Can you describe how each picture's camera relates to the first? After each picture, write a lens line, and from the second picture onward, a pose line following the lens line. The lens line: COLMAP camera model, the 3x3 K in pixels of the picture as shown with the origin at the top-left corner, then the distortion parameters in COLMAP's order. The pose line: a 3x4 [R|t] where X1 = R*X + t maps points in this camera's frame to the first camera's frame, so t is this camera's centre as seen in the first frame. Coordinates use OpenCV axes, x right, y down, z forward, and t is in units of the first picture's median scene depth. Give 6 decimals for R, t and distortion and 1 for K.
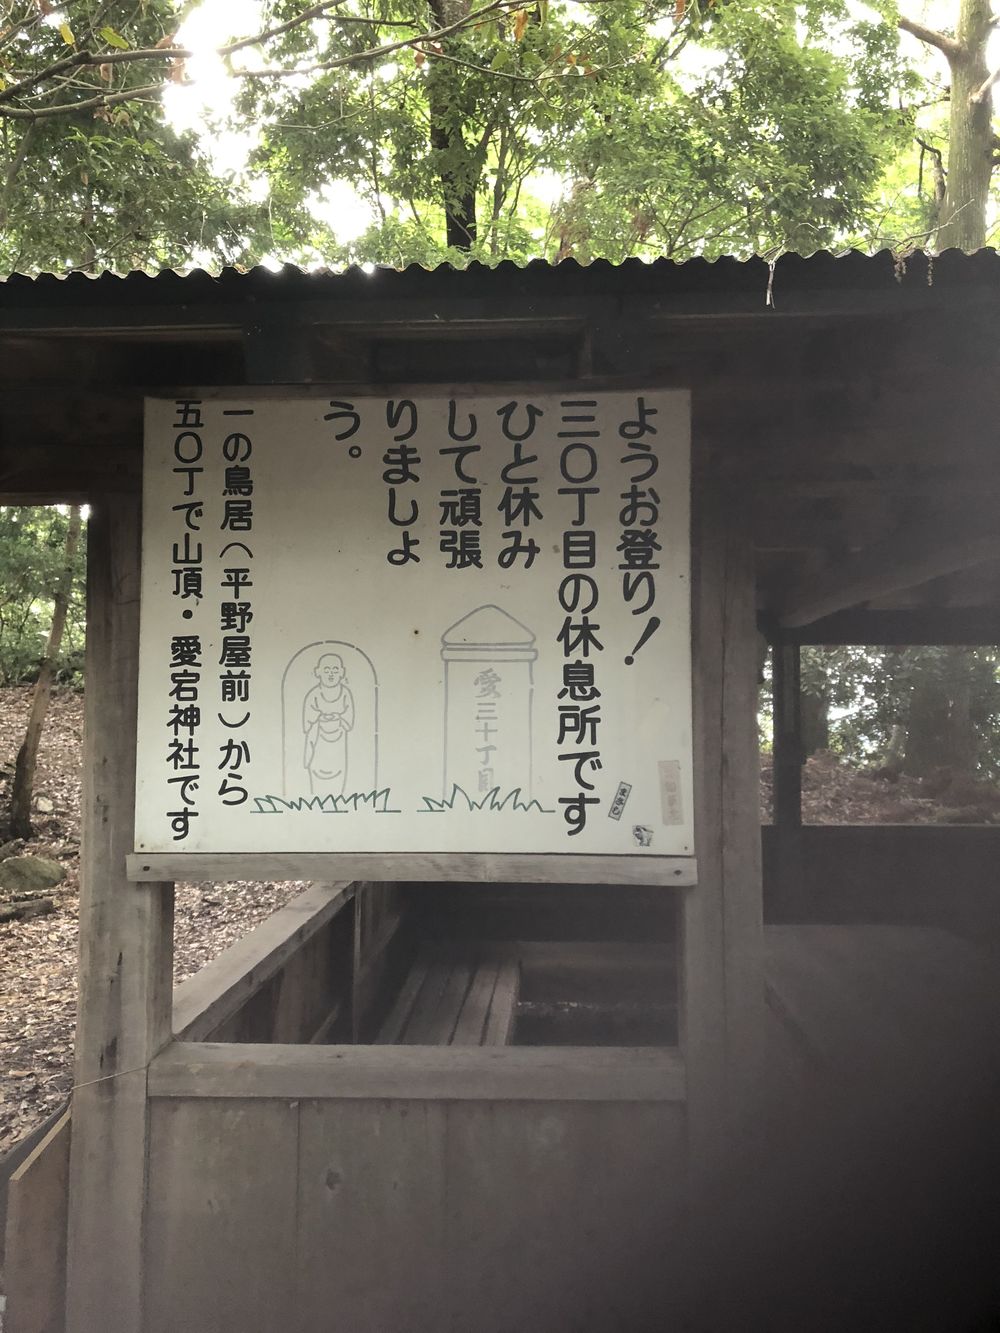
lens RADIAL K [[1103.1, 0, 497.0], [0, 1103.1, 663.7], [0, 0, 1]] dist [0.034636, -0.031951]
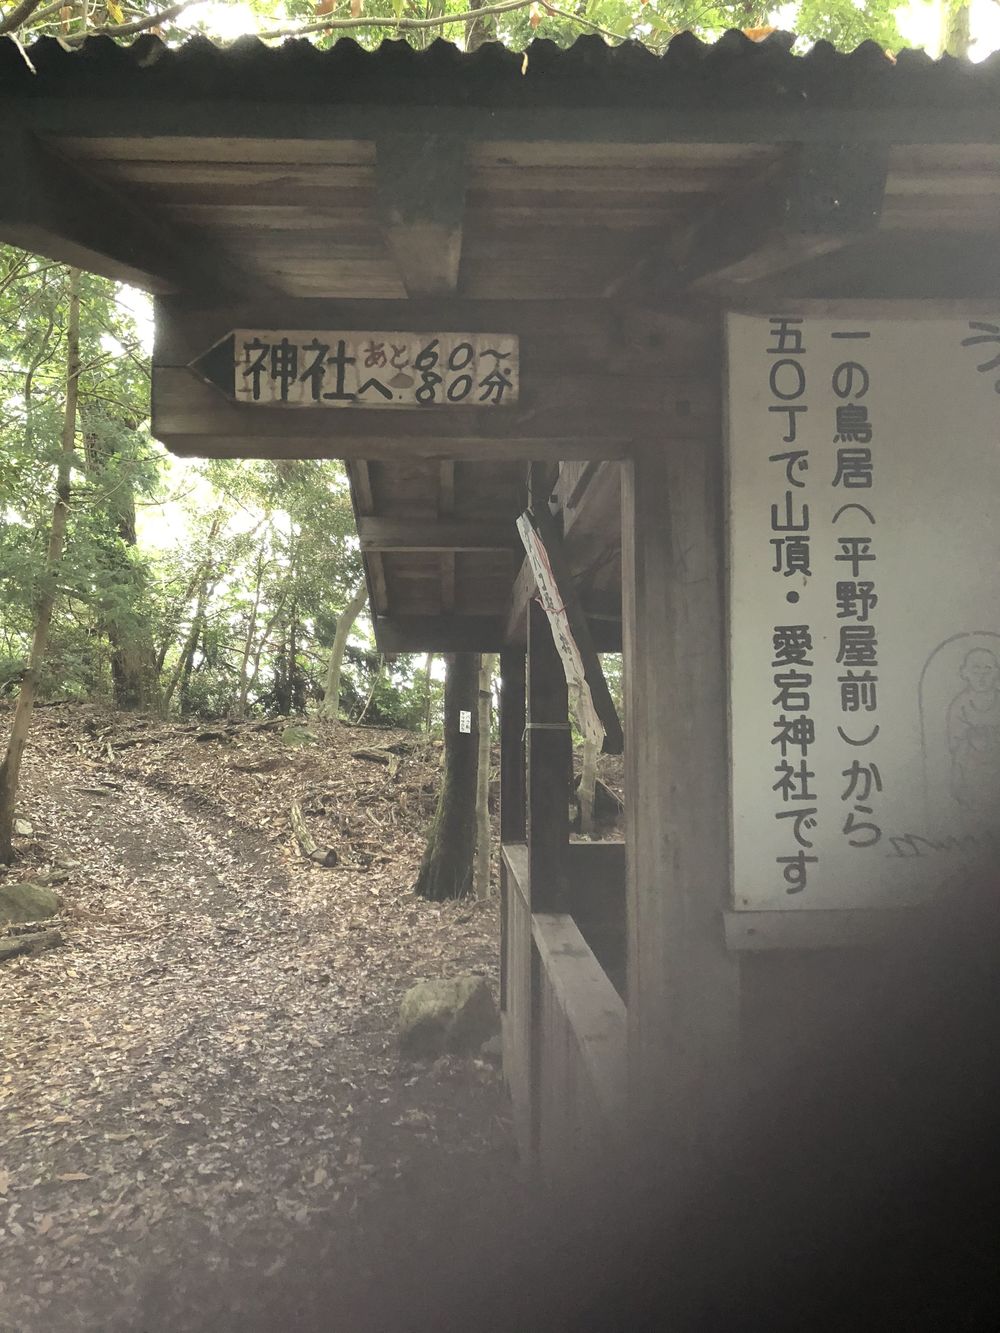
lens RADIAL K [[1103.1, 0, 503.9], [0, 1103.1, 668.0], [0, 0, 1]] dist [0.034636, -0.031951]
pose [[0.996479, -0.000844, 0.083833, -0.539291], [0.001454, 0.999973, -0.007224, 0.009437], [-0.083825, 0.007320, 0.996454, 0.255007]]
